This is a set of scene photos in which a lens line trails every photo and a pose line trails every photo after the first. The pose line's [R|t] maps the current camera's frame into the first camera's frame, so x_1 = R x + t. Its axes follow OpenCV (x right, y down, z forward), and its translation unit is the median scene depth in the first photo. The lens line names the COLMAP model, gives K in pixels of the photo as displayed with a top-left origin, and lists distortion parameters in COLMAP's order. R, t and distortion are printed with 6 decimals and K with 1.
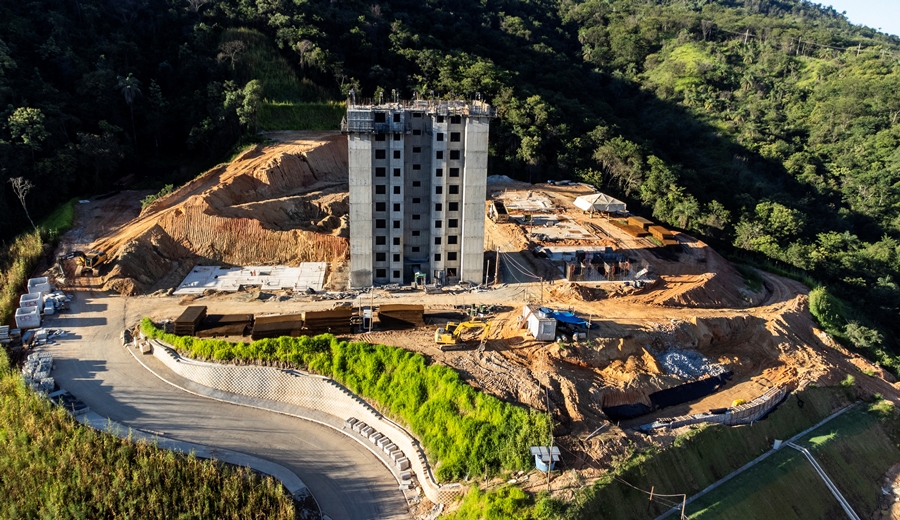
lens RADIAL K [[687.0, 0, 448.7], [0, 687.0, 259.7], [0, 0, 1]] dist [0.022123, 0.055749]
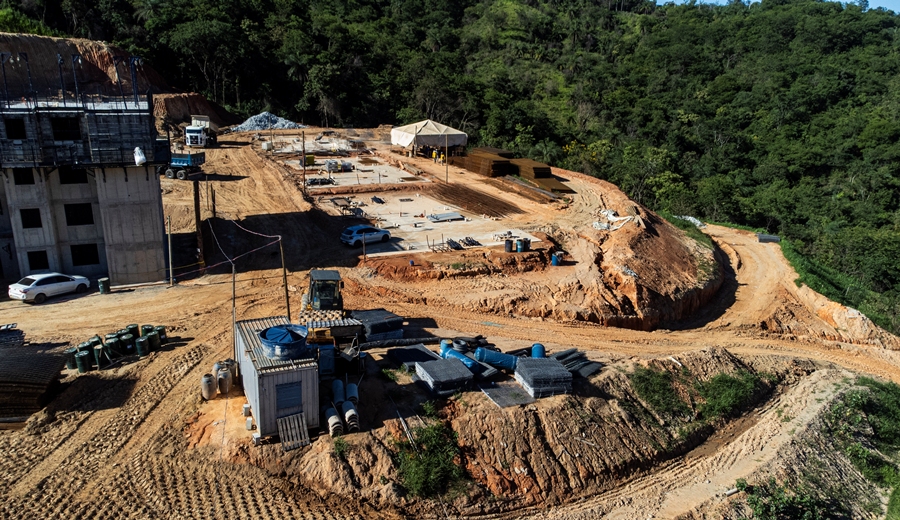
lens RADIAL K [[687.0, 0, 450.6], [0, 687.0, 258.3], [0, 0, 1]] dist [0.022123, 0.055749]
pose [[0.966950, -0.082474, 0.241257, 0.114432], [0.082140, 0.996555, 0.011461, 0.033461], [-0.241371, 0.008734, 0.970394, 0.548753]]
